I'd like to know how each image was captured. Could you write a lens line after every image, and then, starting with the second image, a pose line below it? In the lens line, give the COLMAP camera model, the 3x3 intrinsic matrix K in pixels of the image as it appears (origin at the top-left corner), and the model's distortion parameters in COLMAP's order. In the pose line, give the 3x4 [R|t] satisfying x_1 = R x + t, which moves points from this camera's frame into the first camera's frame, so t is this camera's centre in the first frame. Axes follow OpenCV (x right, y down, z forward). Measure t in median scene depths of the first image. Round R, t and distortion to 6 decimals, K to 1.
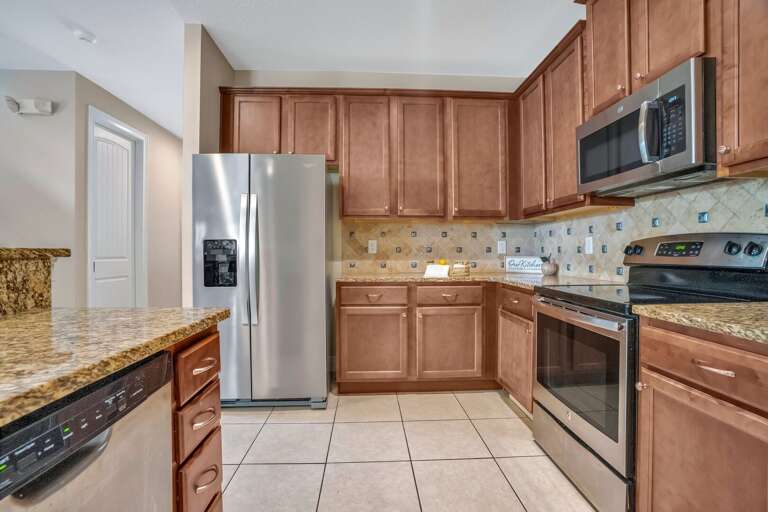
lens RADIAL K [[361.5, 0, 382.2], [0, 361.5, 240.7], [0, 0, 1]] dist [-0.043684, 0.000584]
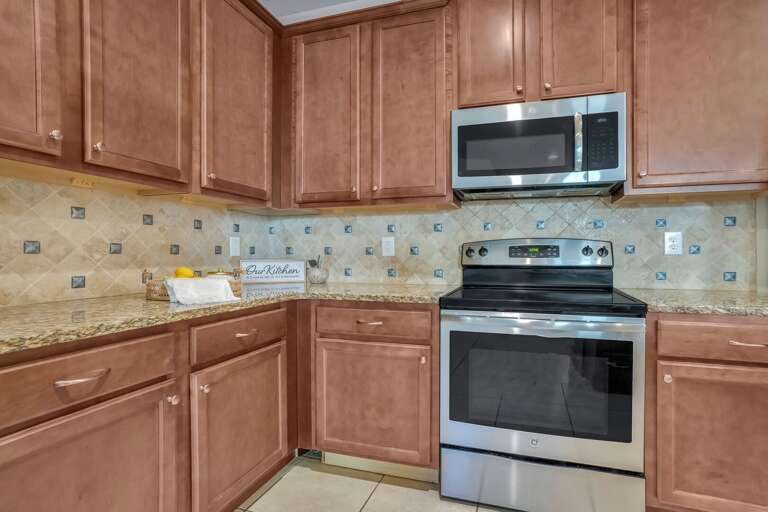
lens RADIAL K [[365.7, 0, 451.9], [0, 365.7, 250.7], [0, 0, 1]] dist [-0.002482, 0.000137]
pose [[0.332307, 0.009854, 0.943120, -0.202476], [-0.029676, 0.999560, 0.000013, 0.016742], [-0.942704, -0.027992, 0.332453, 0.471199]]
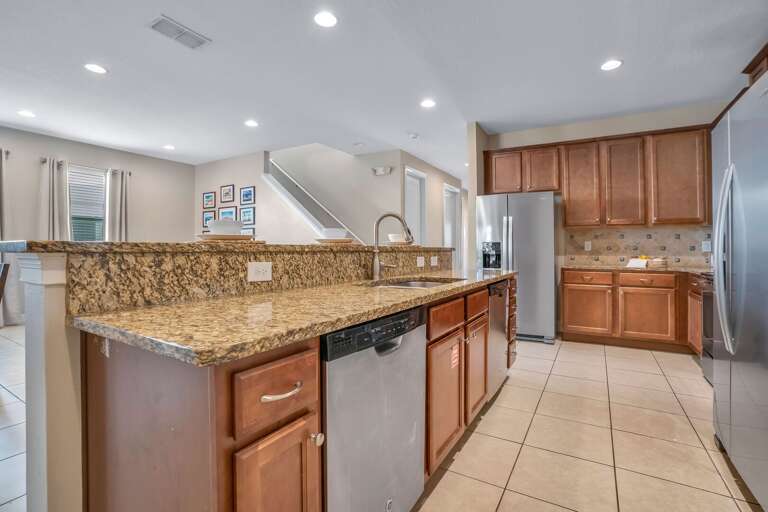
lens RADIAL K [[361.5, 0, 382.2], [0, 361.5, 240.7], [0, 0, 1]] dist [-0.043684, 0.000584]
pose [[0.834567, -0.005640, -0.550877, 0.077683], [0.009741, 0.999942, 0.004519, -0.019915], [0.550820, -0.009137, 0.834574, -0.688056]]
